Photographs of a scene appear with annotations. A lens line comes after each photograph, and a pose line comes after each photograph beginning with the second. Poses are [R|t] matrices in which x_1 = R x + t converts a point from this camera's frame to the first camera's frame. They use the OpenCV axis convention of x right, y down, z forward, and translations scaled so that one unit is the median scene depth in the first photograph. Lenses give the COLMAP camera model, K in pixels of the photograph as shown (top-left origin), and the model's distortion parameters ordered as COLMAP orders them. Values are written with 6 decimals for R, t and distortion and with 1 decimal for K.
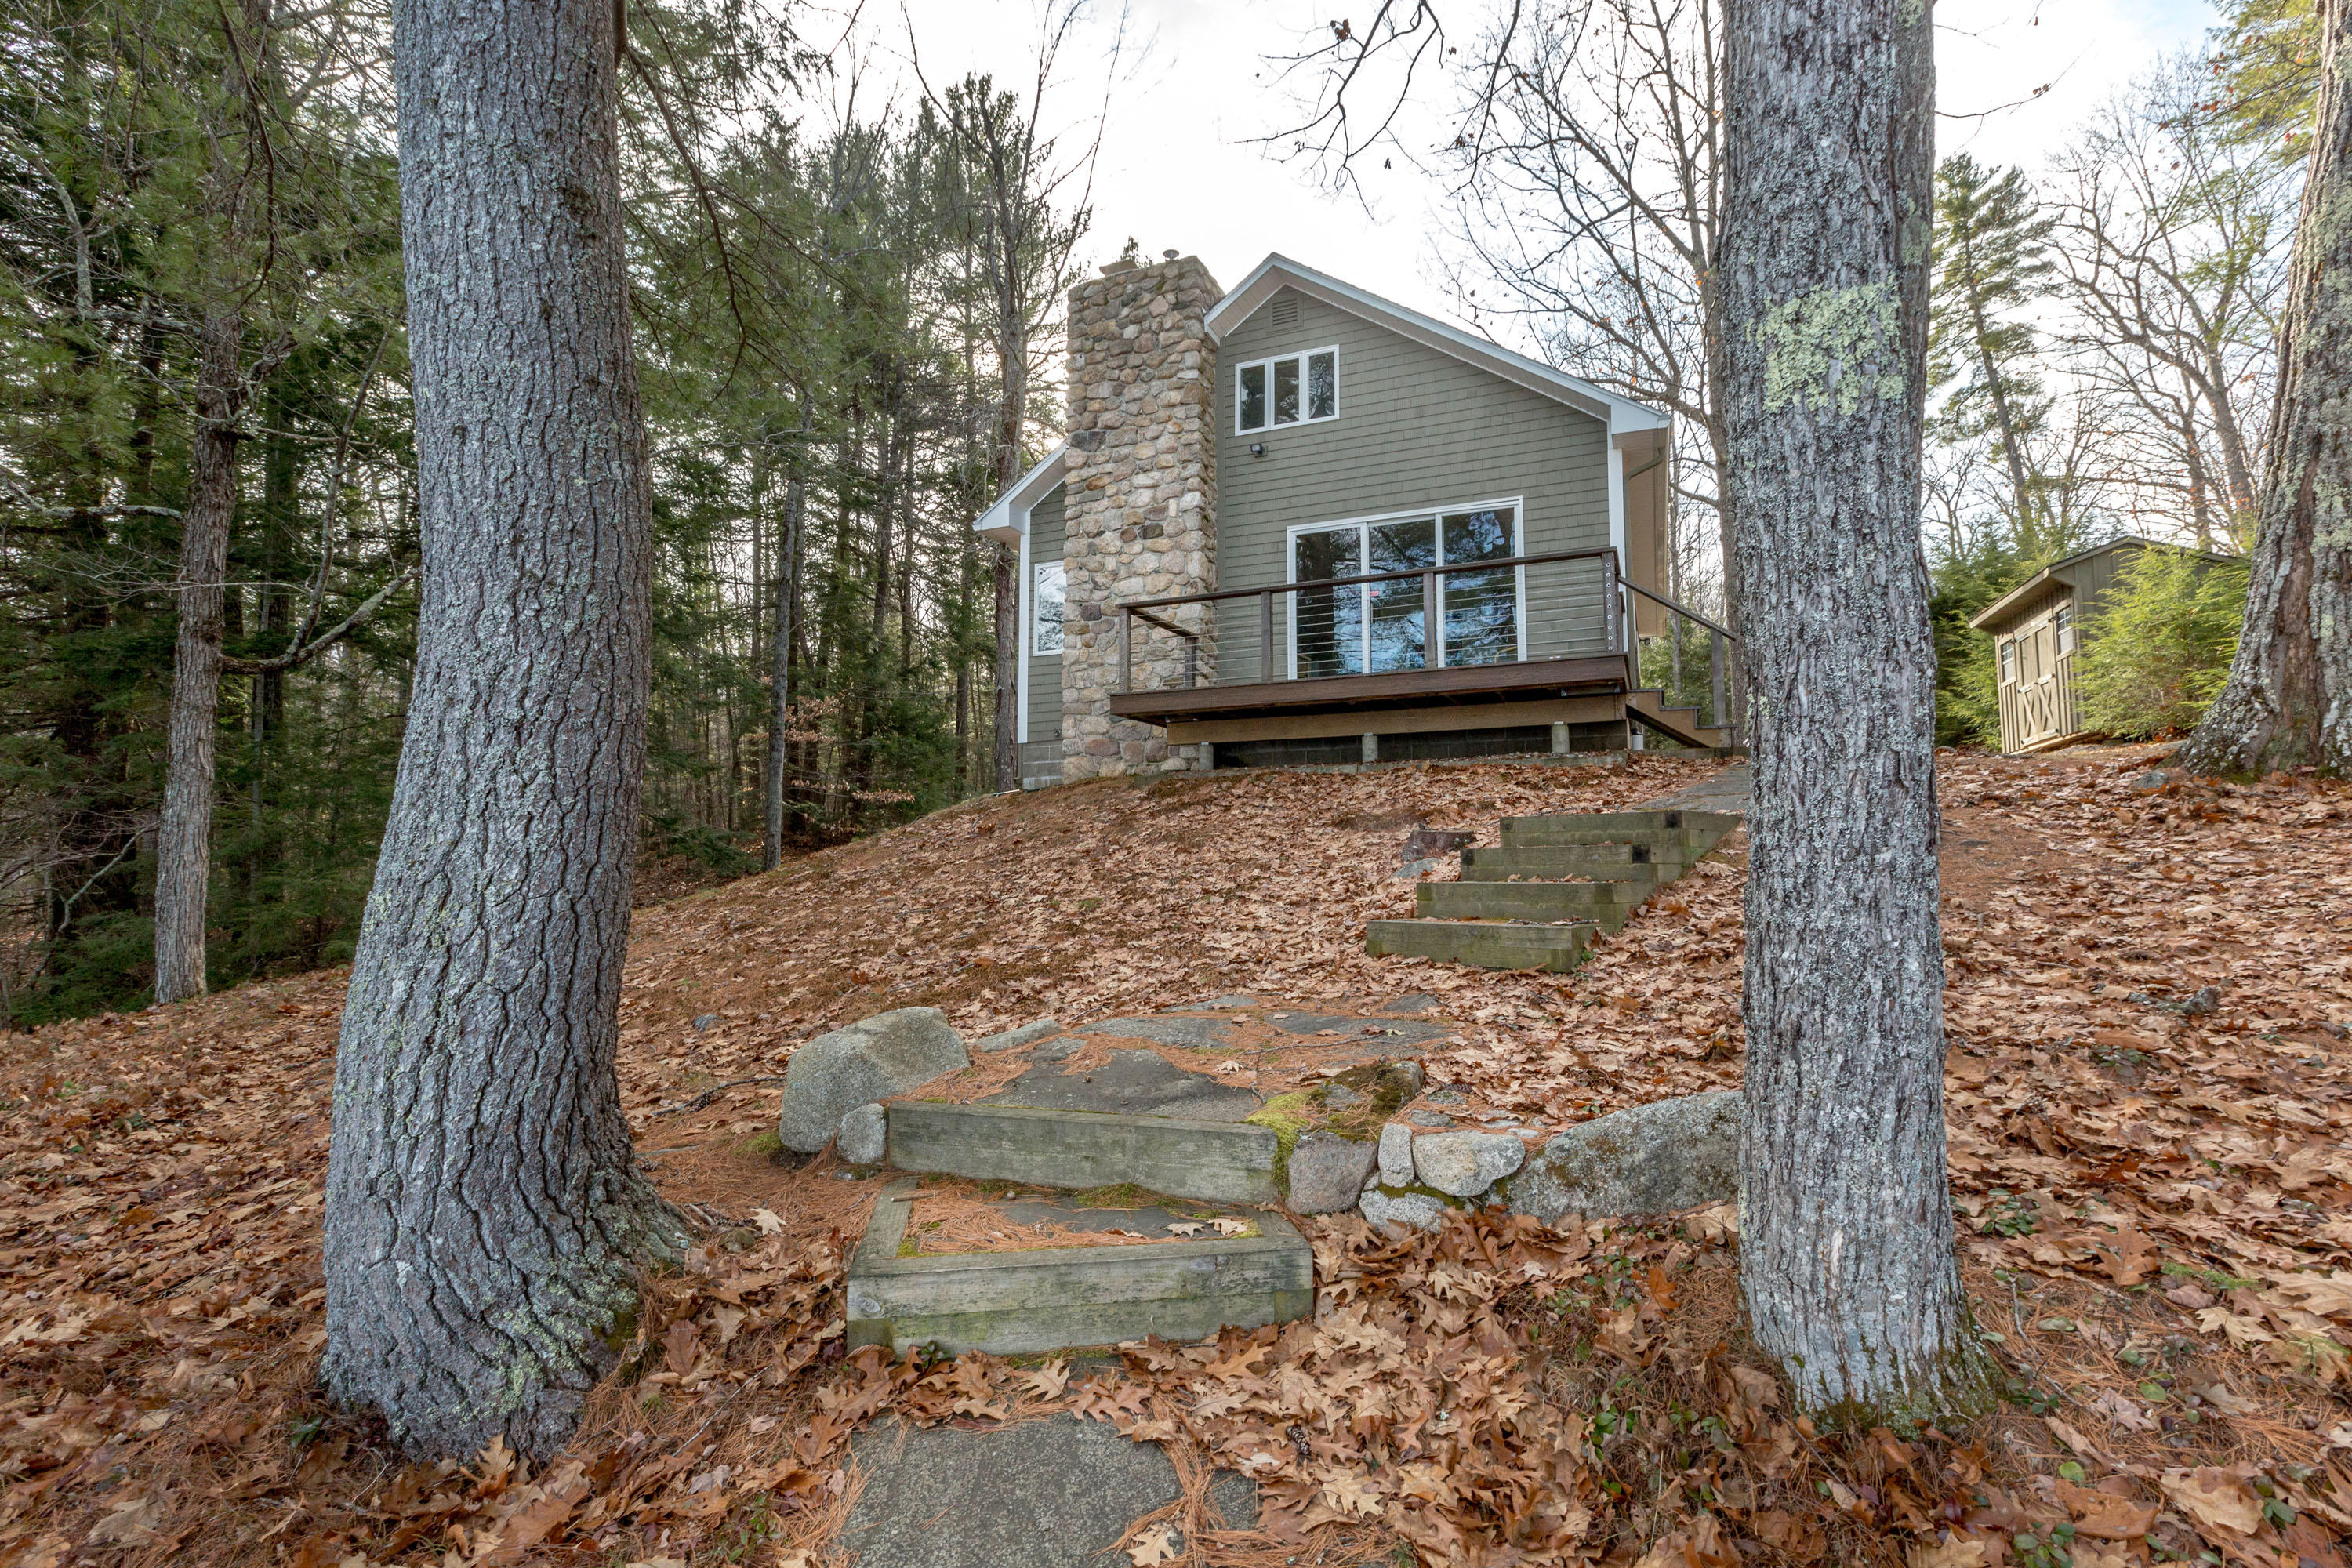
lens RADIAL K [[1072.6, 0, 1175.9], [0, 1072.6, 788.5], [0, 0, 1]] dist [-0.022248, -0.000975]
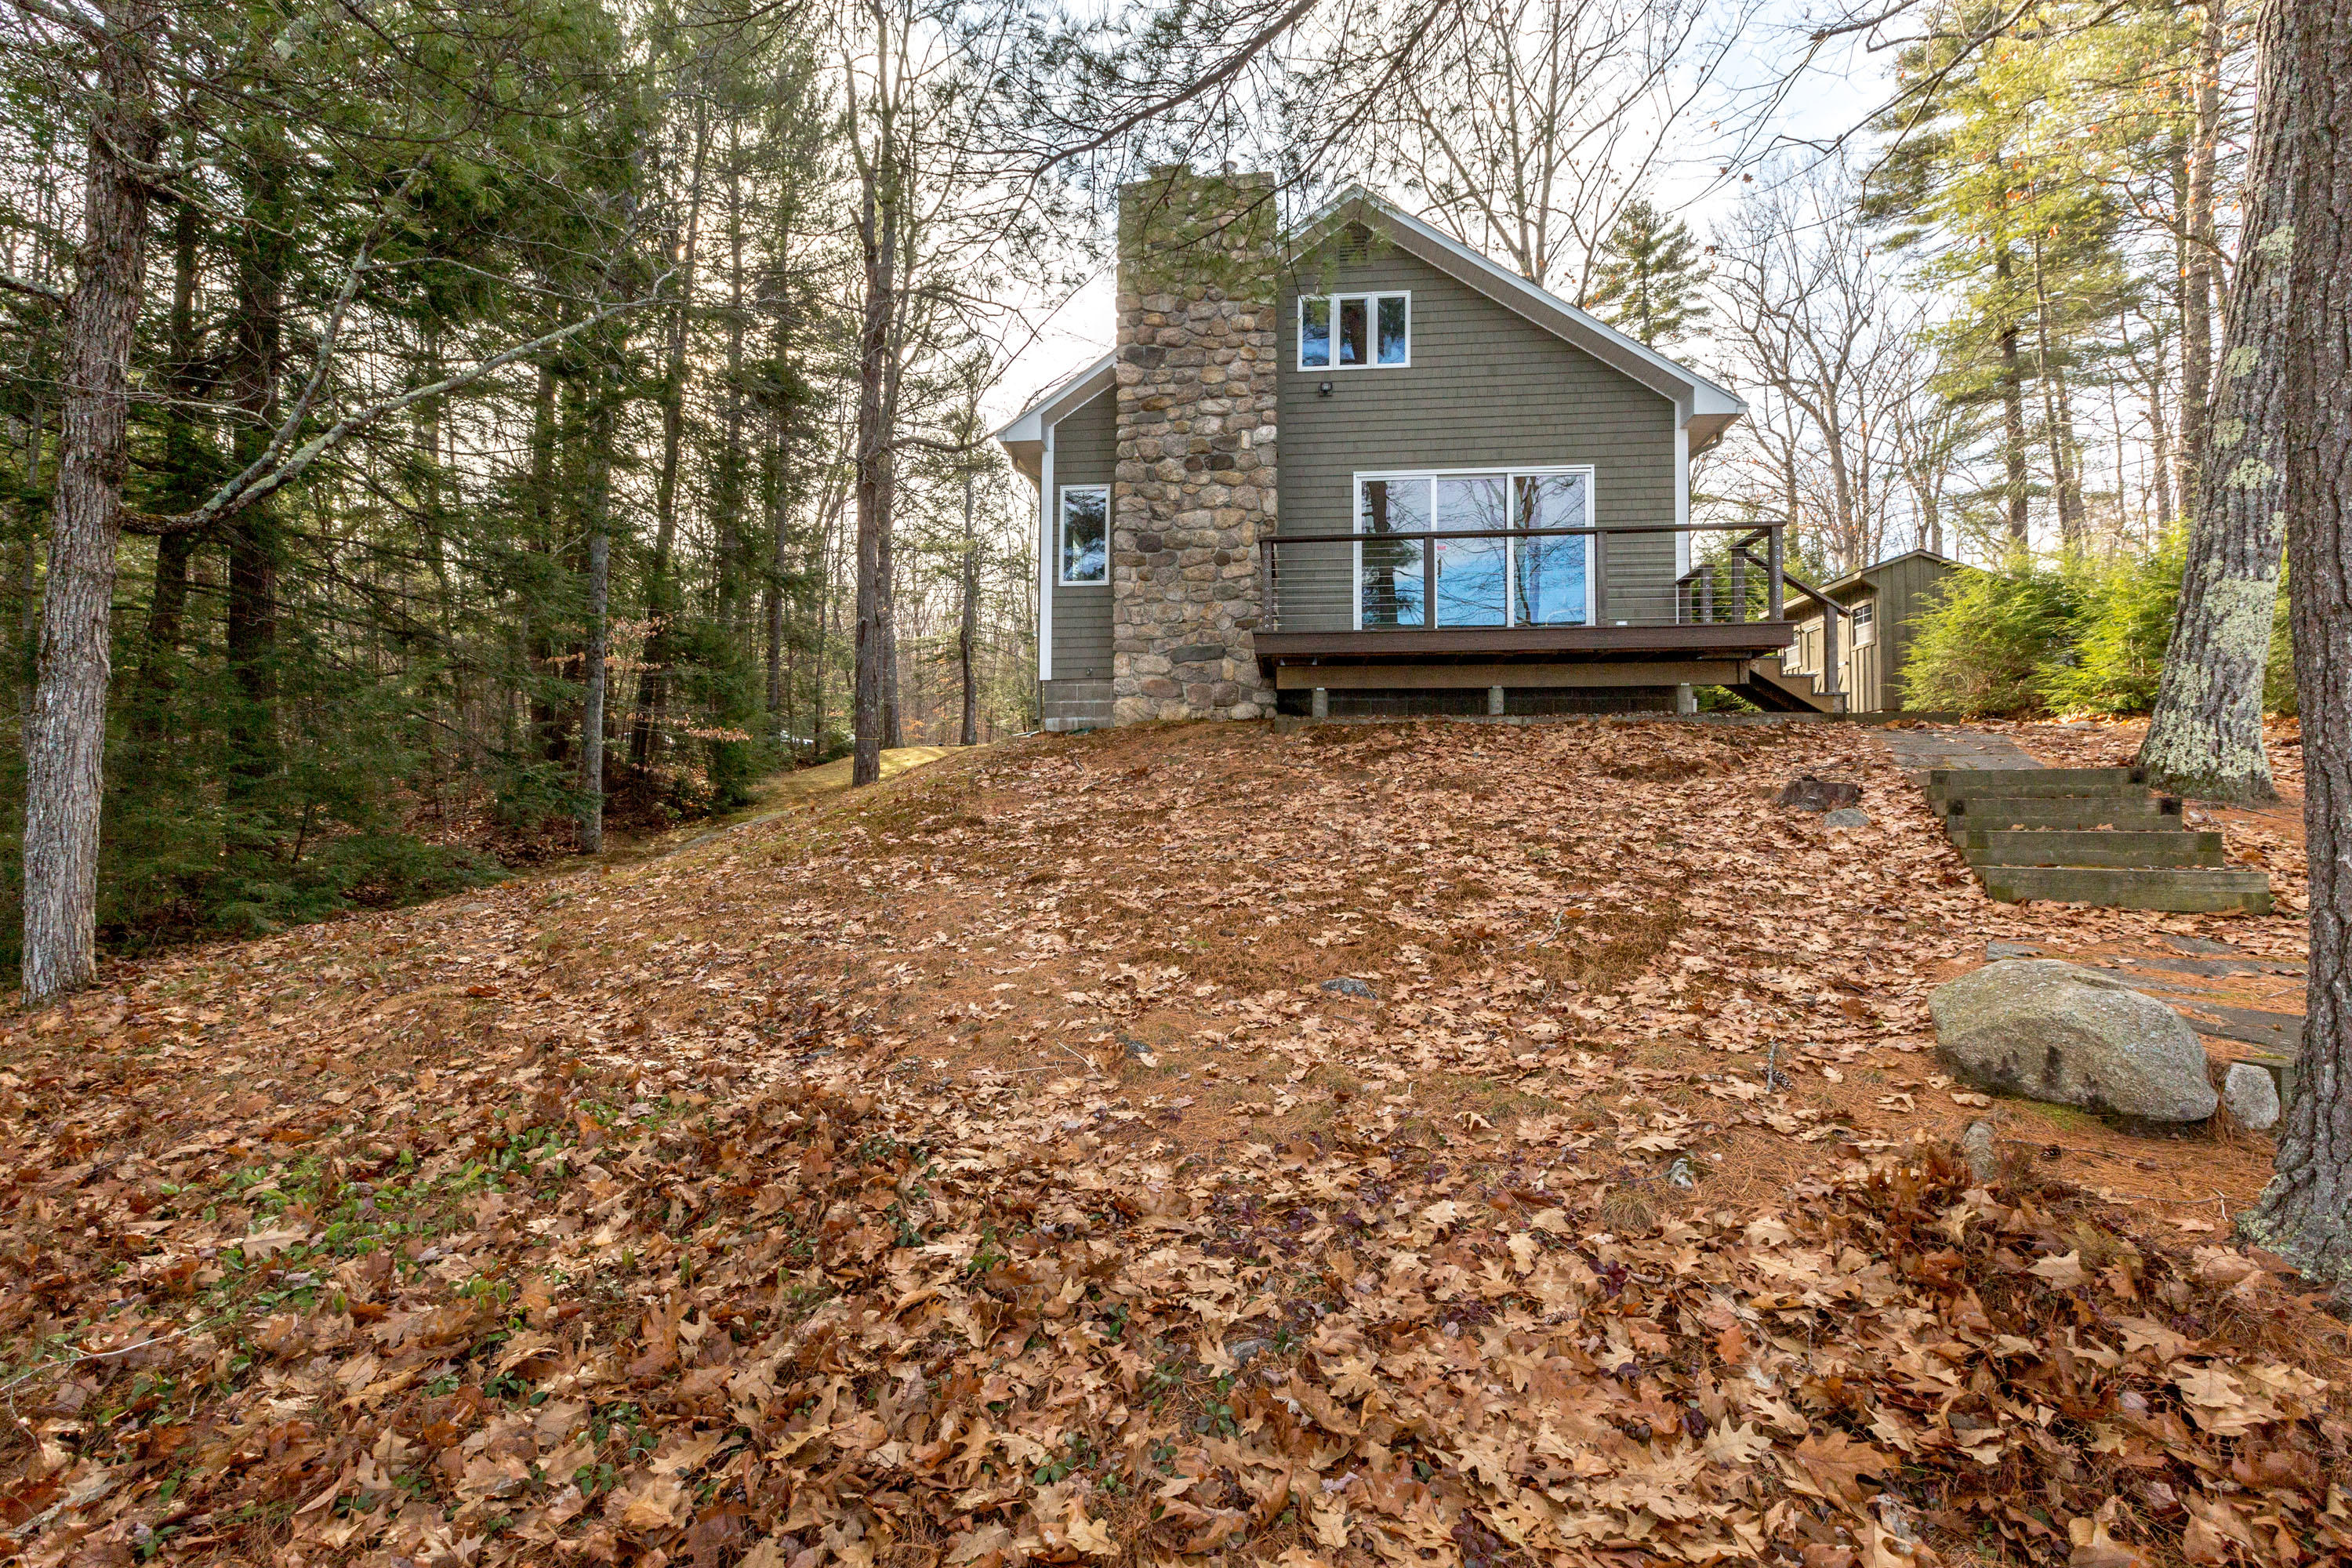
lens RADIAL K [[1072.6, 0, 1176.6], [0, 1072.6, 789.7], [0, 0, 1]] dist [-0.022248, -0.000975]
pose [[0.961403, 0.018600, 0.274513, -0.308763], [-0.030423, 0.998781, 0.038871, 0.012823], [-0.273455, -0.045722, 0.960797, 0.088117]]
